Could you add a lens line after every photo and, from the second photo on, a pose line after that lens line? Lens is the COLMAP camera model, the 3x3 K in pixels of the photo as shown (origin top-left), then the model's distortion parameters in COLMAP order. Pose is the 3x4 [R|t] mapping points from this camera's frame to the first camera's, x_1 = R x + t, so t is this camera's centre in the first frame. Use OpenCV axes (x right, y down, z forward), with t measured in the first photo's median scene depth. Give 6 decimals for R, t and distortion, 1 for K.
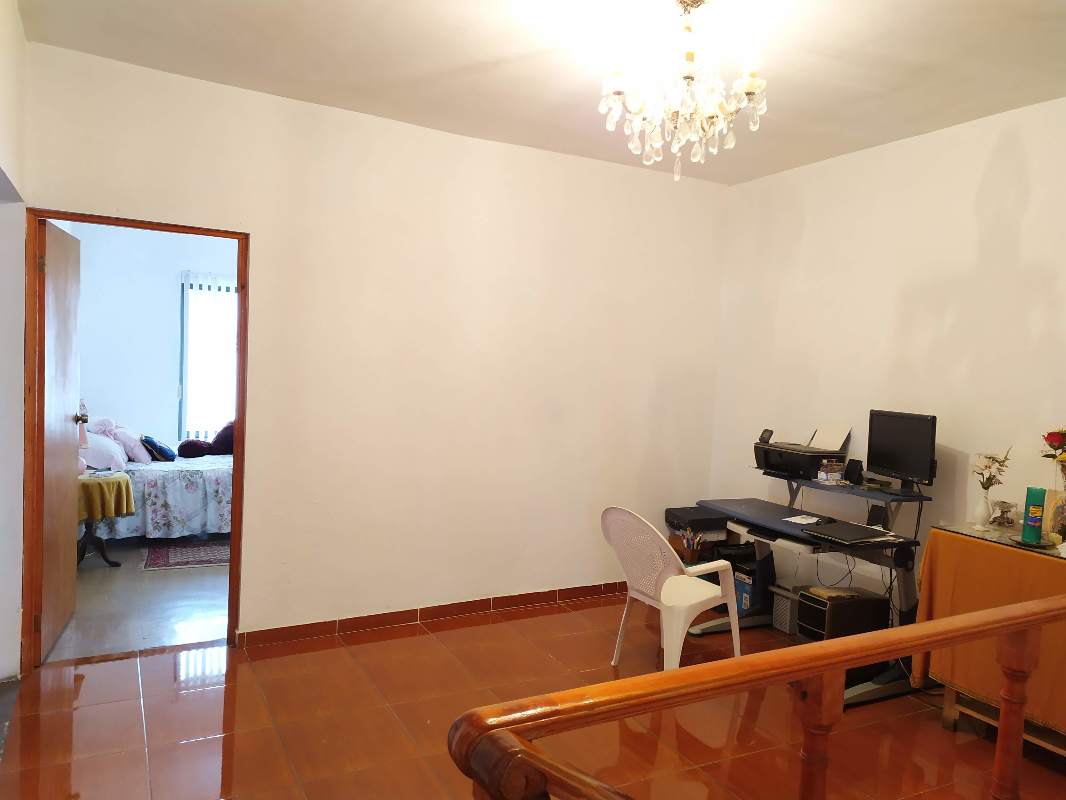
lens RADIAL K [[801.2, 0, 537.5], [0, 801.2, 398.4], [0, 0, 1]] dist [0.014774, -0.000188]
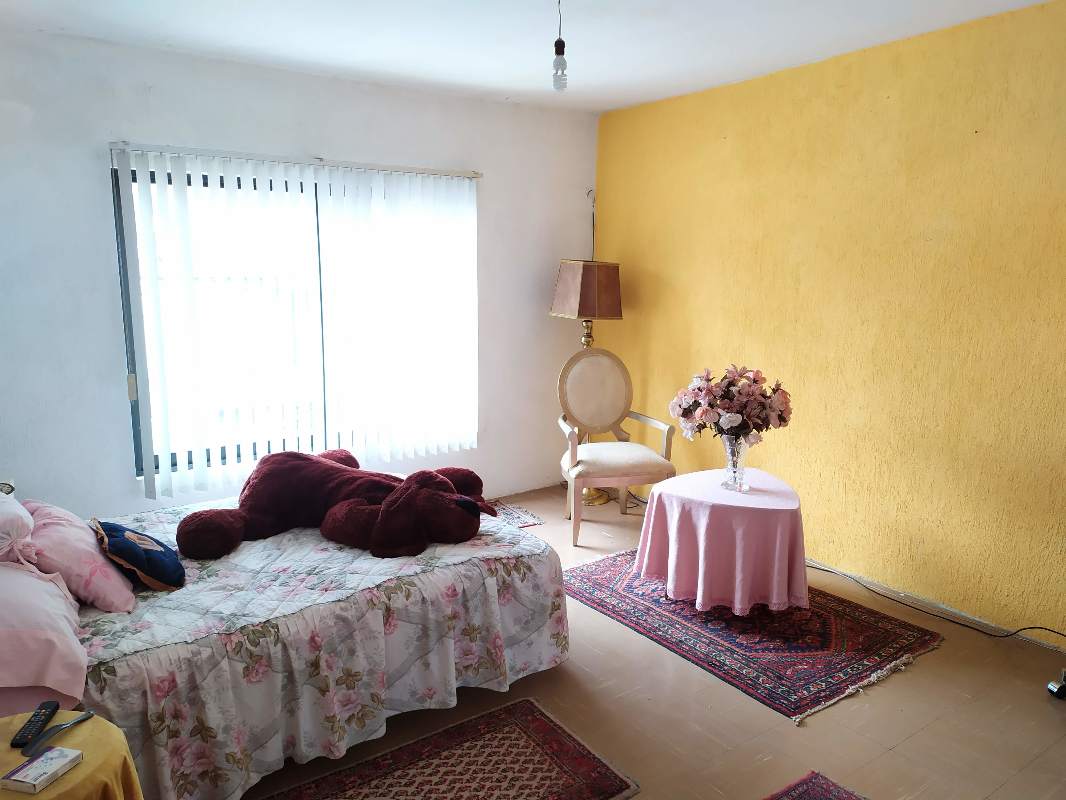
lens RADIAL K [[801.2, 0, 528.9], [0, 801.2, 400.4], [0, 0, 1]] dist [0.014774, -0.000188]
pose [[0.990370, -0.061010, 0.124278, -0.340449], [0.045094, 0.990868, 0.127073, -0.070657], [-0.130896, -0.120245, 0.984077, 0.604567]]
